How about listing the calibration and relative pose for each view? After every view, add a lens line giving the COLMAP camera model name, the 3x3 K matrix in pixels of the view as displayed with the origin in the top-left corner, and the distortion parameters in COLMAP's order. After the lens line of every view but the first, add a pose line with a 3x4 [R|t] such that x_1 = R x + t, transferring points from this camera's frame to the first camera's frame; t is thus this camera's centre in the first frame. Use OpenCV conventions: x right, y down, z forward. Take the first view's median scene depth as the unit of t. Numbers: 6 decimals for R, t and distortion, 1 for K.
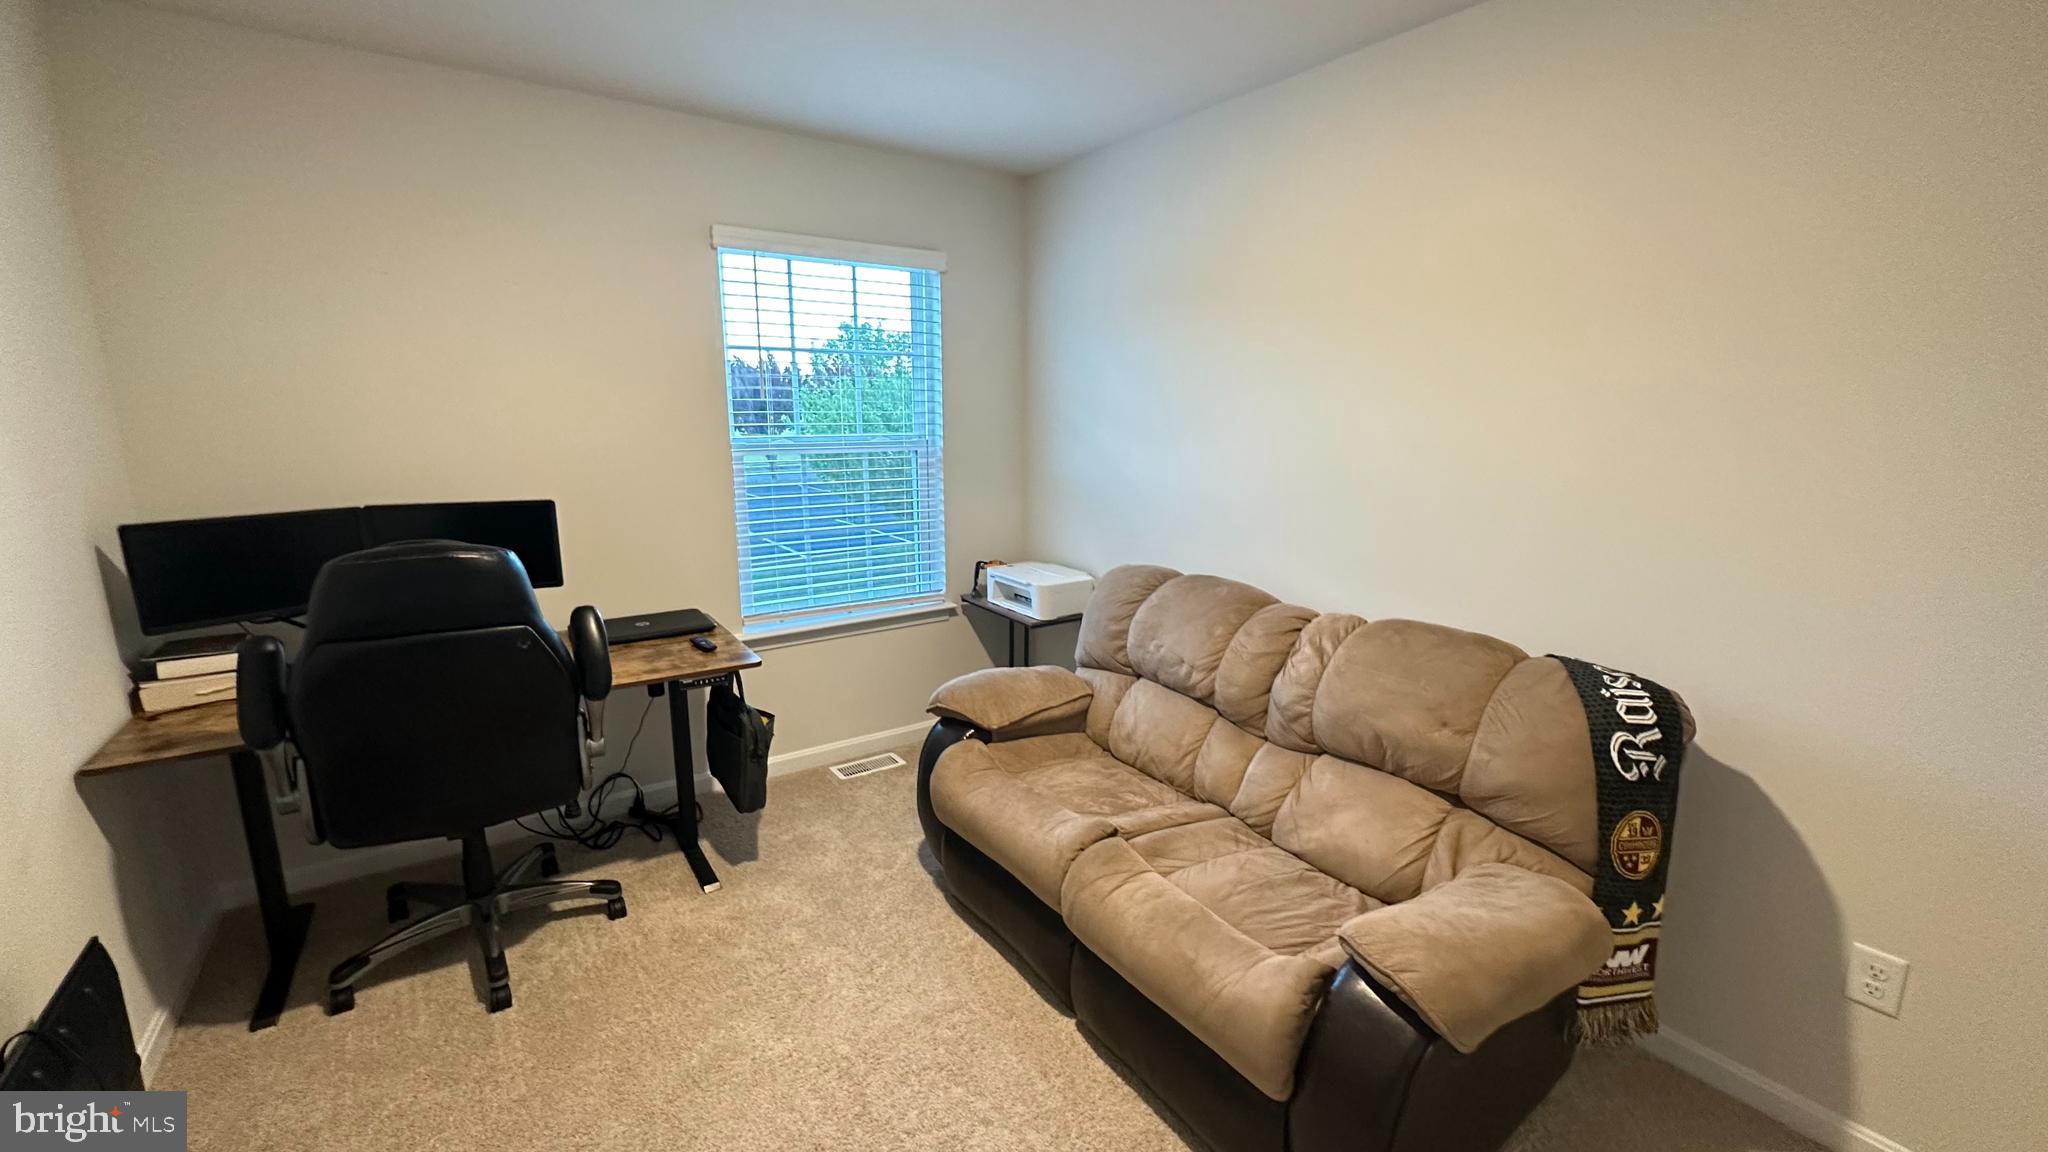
lens RADIAL K [[814.0, 0, 1028.8], [0, 814.0, 570.6], [0, 0, 1]] dist [-0.001631, 0.000223]
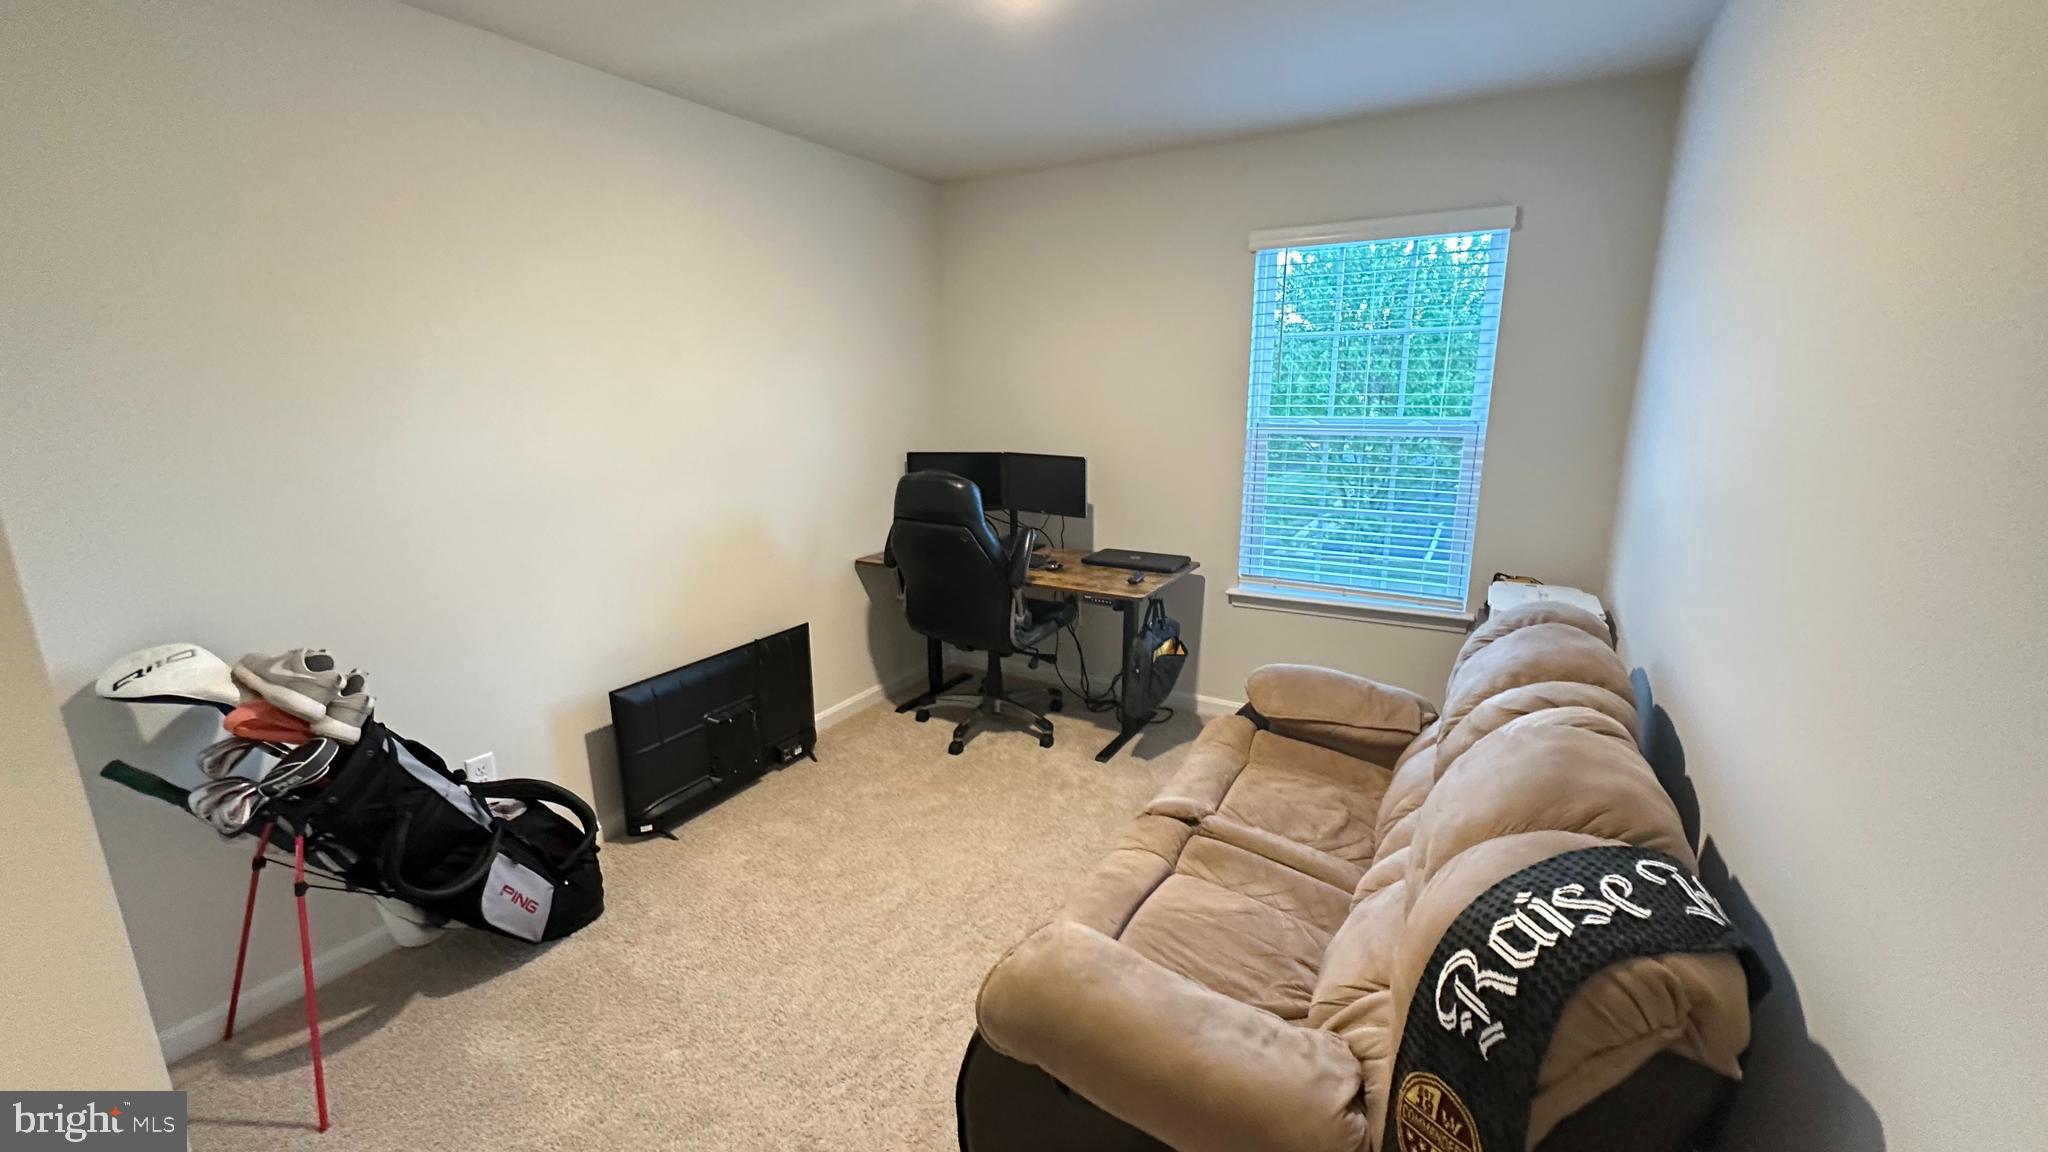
lens RADIAL K [[814.0, 0, 1023.9], [0, 814.0, 581.0], [0, 0, 1]] dist [-0.001631, 0.000223]
pose [[0.435079, 0.201163, -0.877633, 0.798055], [-0.164507, 0.976076, 0.142175, -0.072504], [0.885237, 0.082519, 0.457762, 0.317497]]
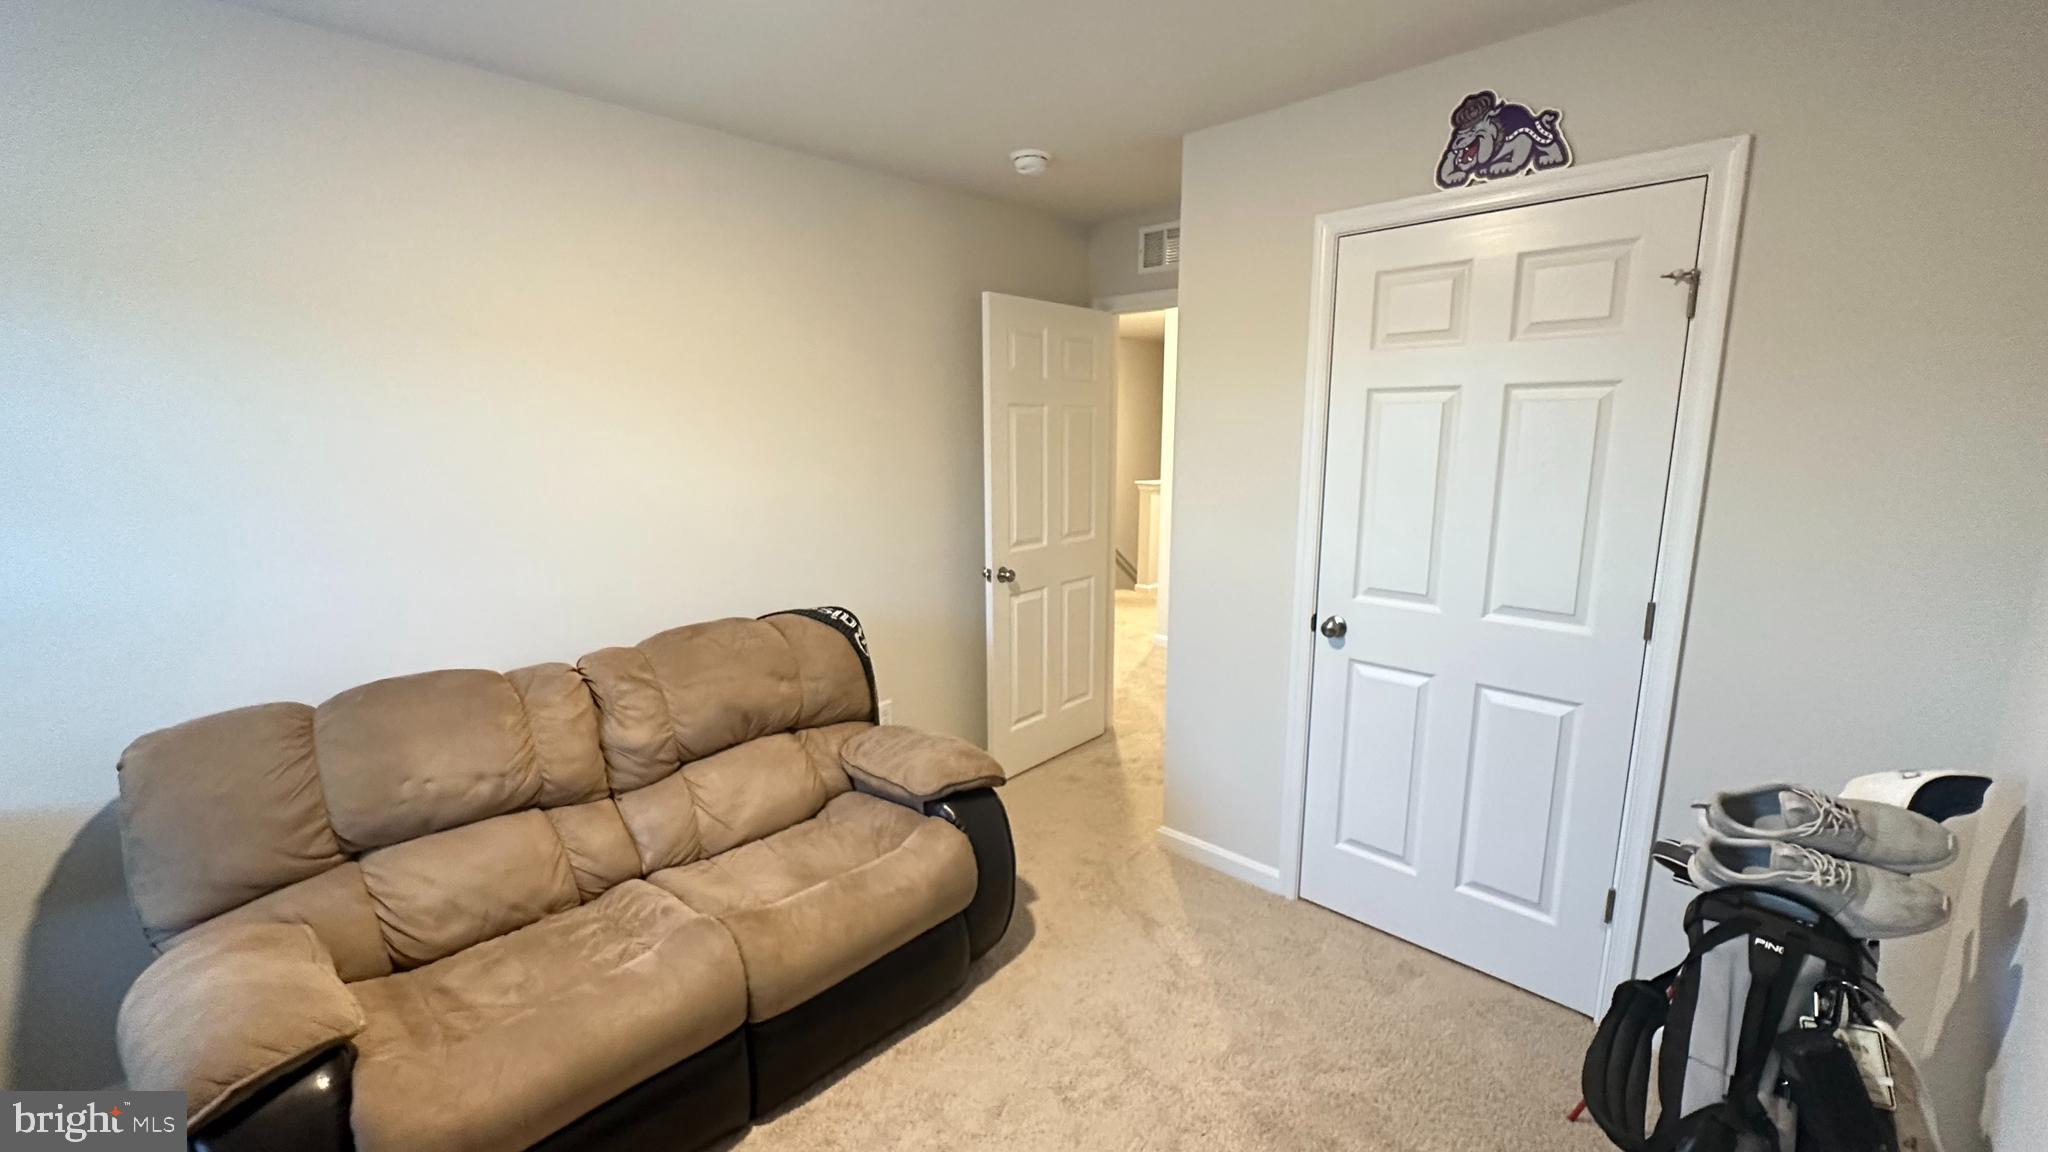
lens RADIAL K [[814.0, 0, 1026.3], [0, 814.0, 571.5], [0, 0, 1]] dist [-0.001631, 0.000223]
pose [[-0.195133, -0.171185, 0.965722, -0.737131], [0.189309, 0.959560, 0.208345, -0.164025], [-0.962333, 0.223475, -0.154835, 0.676414]]
